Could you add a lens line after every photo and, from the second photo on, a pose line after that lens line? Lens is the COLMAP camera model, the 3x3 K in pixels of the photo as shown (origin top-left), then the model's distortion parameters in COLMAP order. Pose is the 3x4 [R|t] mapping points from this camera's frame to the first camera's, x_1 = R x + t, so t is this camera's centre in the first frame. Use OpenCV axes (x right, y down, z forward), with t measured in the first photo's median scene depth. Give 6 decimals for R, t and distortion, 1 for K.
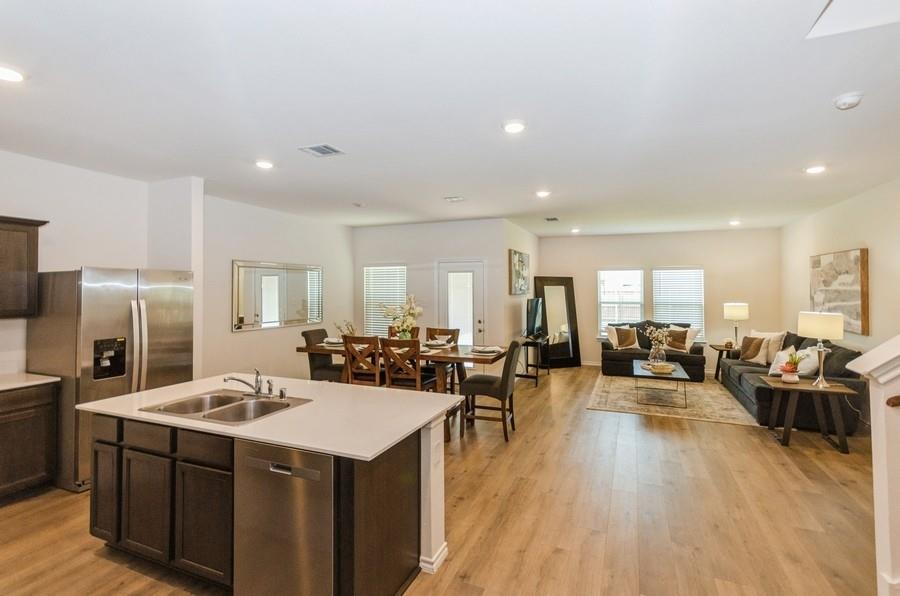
lens RADIAL K [[418.6, 0, 468.9], [0, 418.6, 270.8], [0, 0, 1]] dist [0.006380, 0.002250]
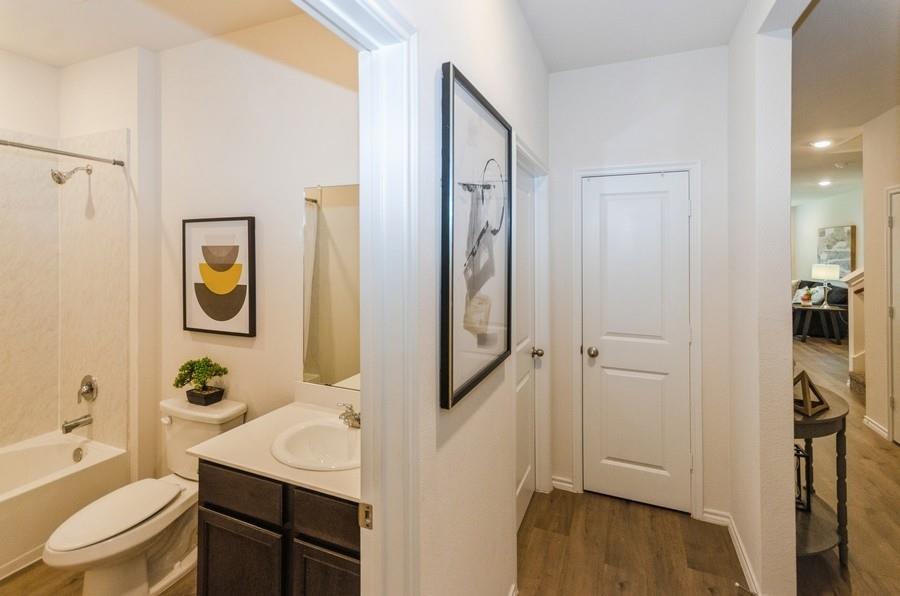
lens RADIAL K [[418.6, 0, 447.5], [0, 418.6, 246.8], [0, 0, 1]] dist [0.006380, 0.002250]
pose [[0.999112, -0.020212, -0.036958, -0.417821], [0.021080, 0.999508, 0.023238, -0.031570], [0.036470, -0.023996, 0.999047, -0.505454]]
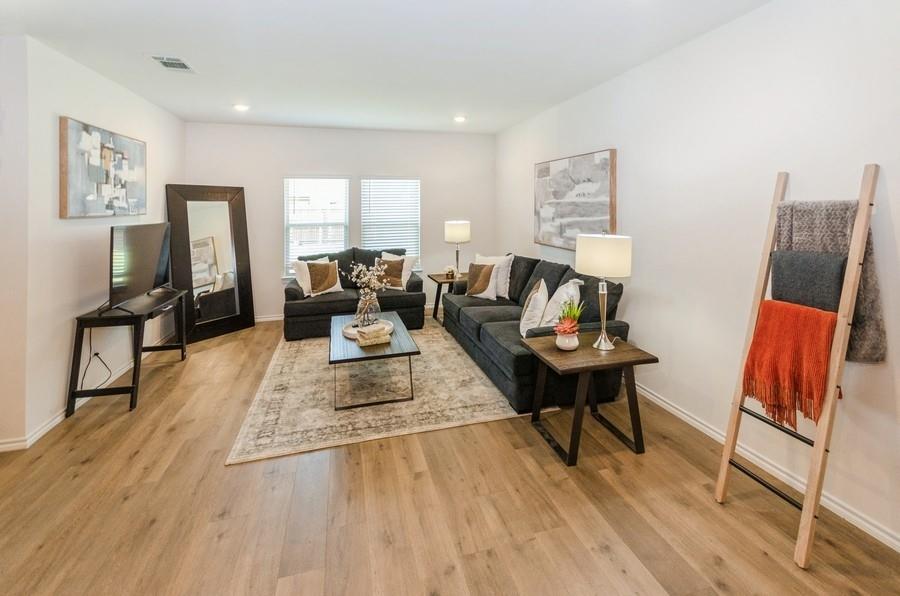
lens RADIAL K [[418.6, 0, 453.4], [0, 418.6, 196.3], [0, 0, 1]] dist [0.006380, 0.002250]
pose [[0.803183, 0.004572, 0.595715, 0.173829], [-0.014776, 0.999816, 0.012248, 0.023023], [-0.595549, -0.018640, 0.803103, 0.413739]]
